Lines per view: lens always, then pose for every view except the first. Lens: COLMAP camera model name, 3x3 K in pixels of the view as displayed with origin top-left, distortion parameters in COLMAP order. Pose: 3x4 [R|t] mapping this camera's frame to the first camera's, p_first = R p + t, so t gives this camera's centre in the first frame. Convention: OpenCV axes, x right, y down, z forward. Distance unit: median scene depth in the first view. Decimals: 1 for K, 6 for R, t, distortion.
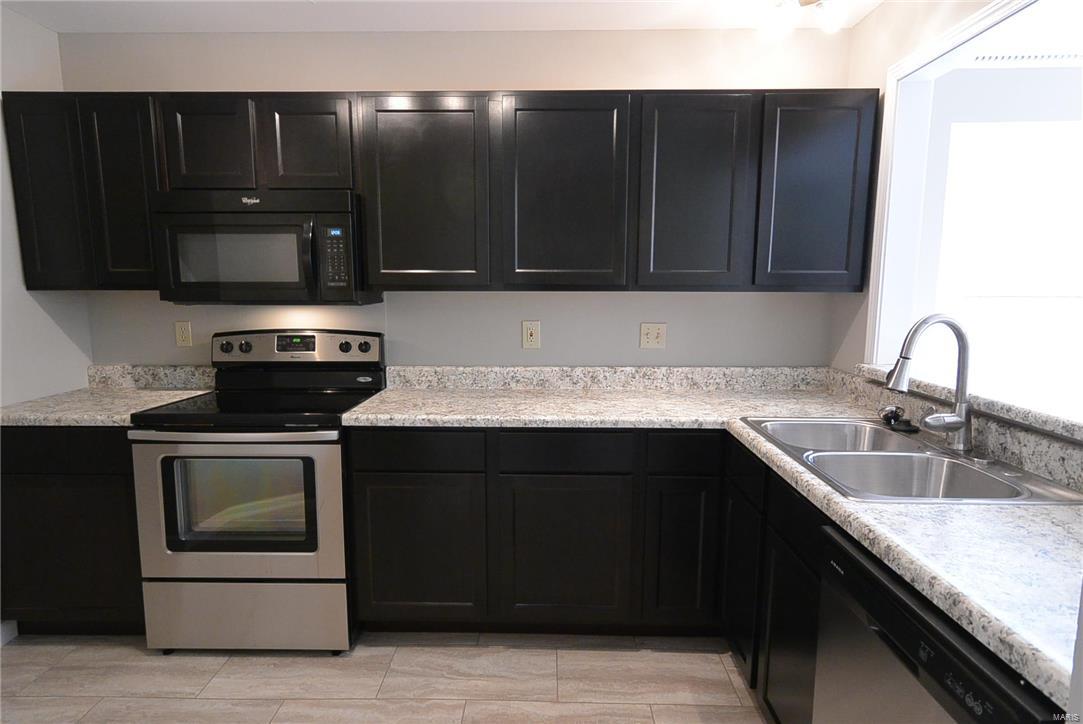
lens RADIAL K [[607.8, 0, 534.0], [0, 607.8, 368.6], [0, 0, 1]] dist [0.002806, 0.004861]
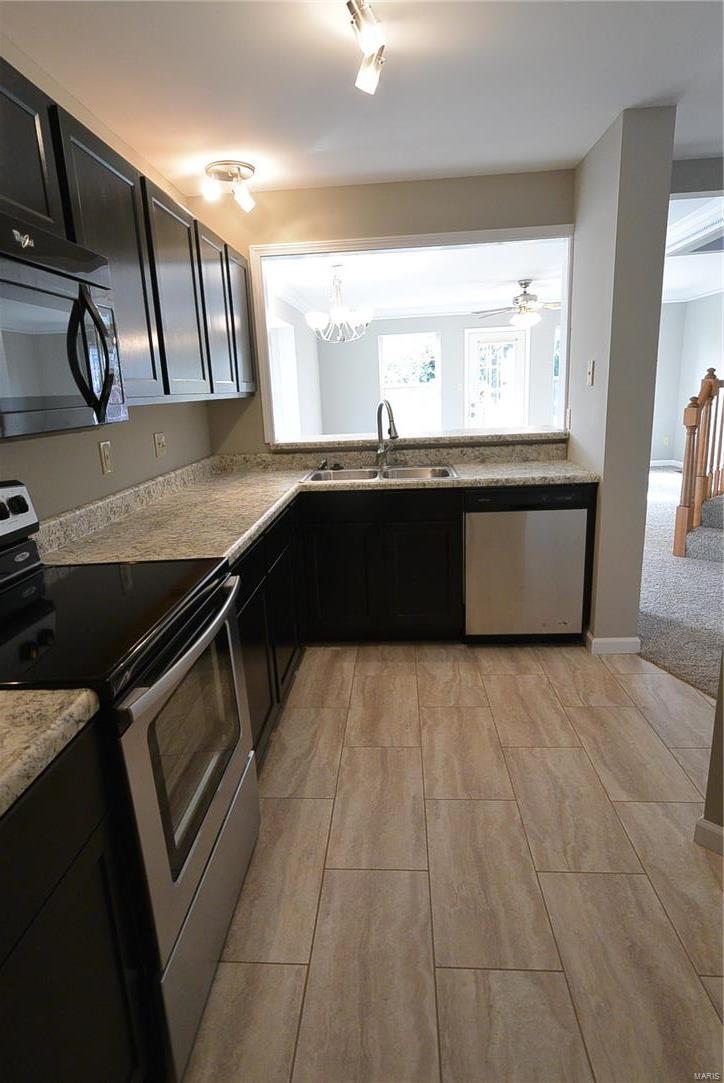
lens RADIAL K [[607.8, 0, 356.2], [0, 607.8, 534.6], [0, 0, 1]] dist [0.002806, 0.004861]
pose [[0.048811, -0.240630, 0.969389, -0.950806], [0.184245, 0.956060, 0.228044, -0.092328], [-0.981668, 0.167474, 0.091001, 0.659832]]
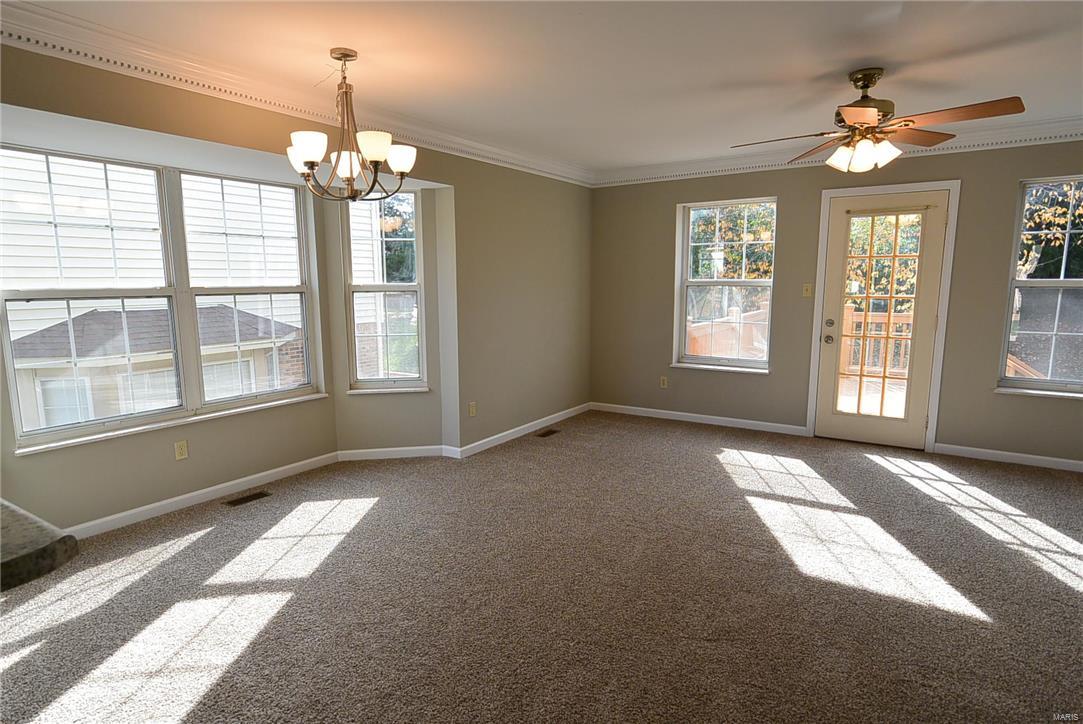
lens RADIAL K [[607.8, 0, 536.5], [0, 607.8, 365.1], [0, 0, 1]] dist [0.002806, 0.004861]
pose [[0.535166, -0.124011, 0.835595, 0.554555], [0.122904, 0.990071, 0.068222, 0.007109], [-0.835759, 0.066188, 0.545093, -0.114937]]
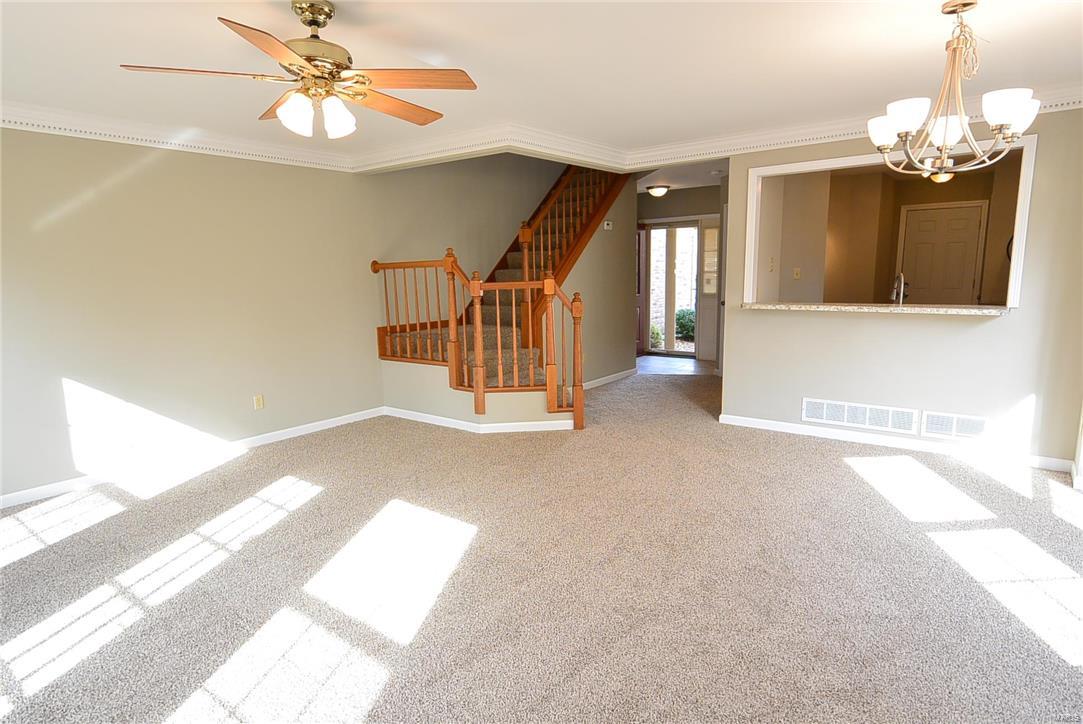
lens RADIAL K [[607.8, 0, 536.7], [0, 607.8, 362.9], [0, 0, 1]] dist [0.002806, 0.004861]
pose [[-0.608285, 0.126253, -0.783613, 2.648240], [-0.091479, 0.969537, 0.227220, -0.125240], [0.788429, 0.209899, -0.578205, 0.904926]]
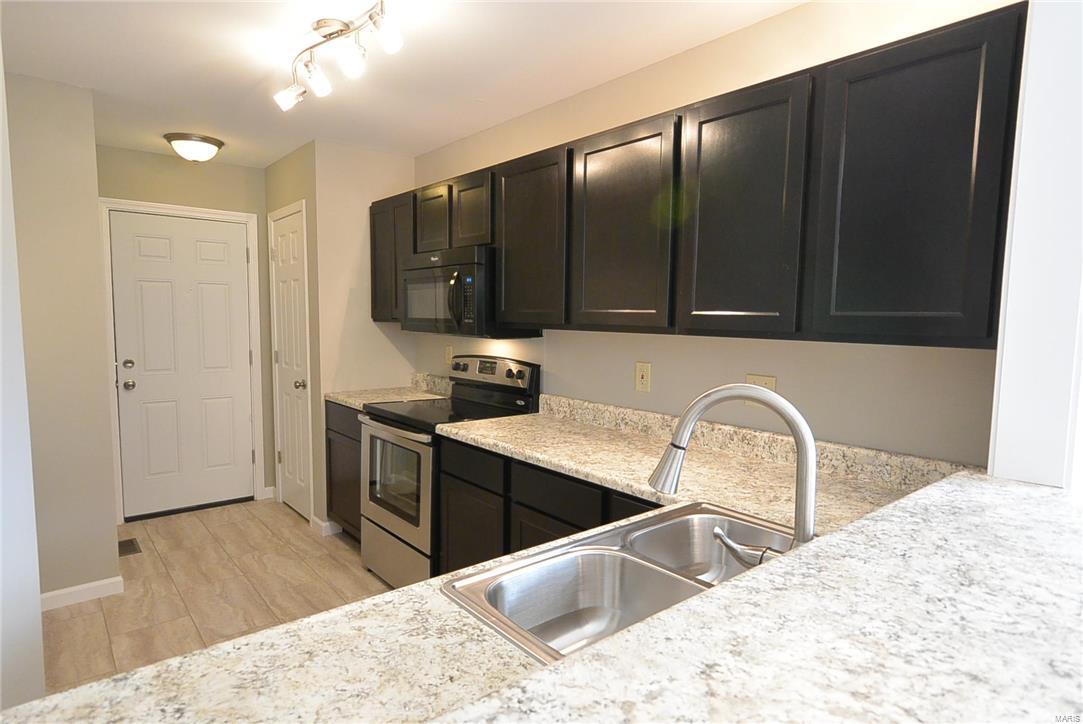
lens RADIAL K [[607.8, 0, 540.1], [0, 607.8, 370.6], [0, 0, 1]] dist [0.002806, 0.004861]
pose [[0.653517, 0.078188, -0.752862, 0.673456], [-0.116610, 0.993176, 0.001923, -0.054267], [0.747875, 0.086534, 0.658175, 0.285211]]
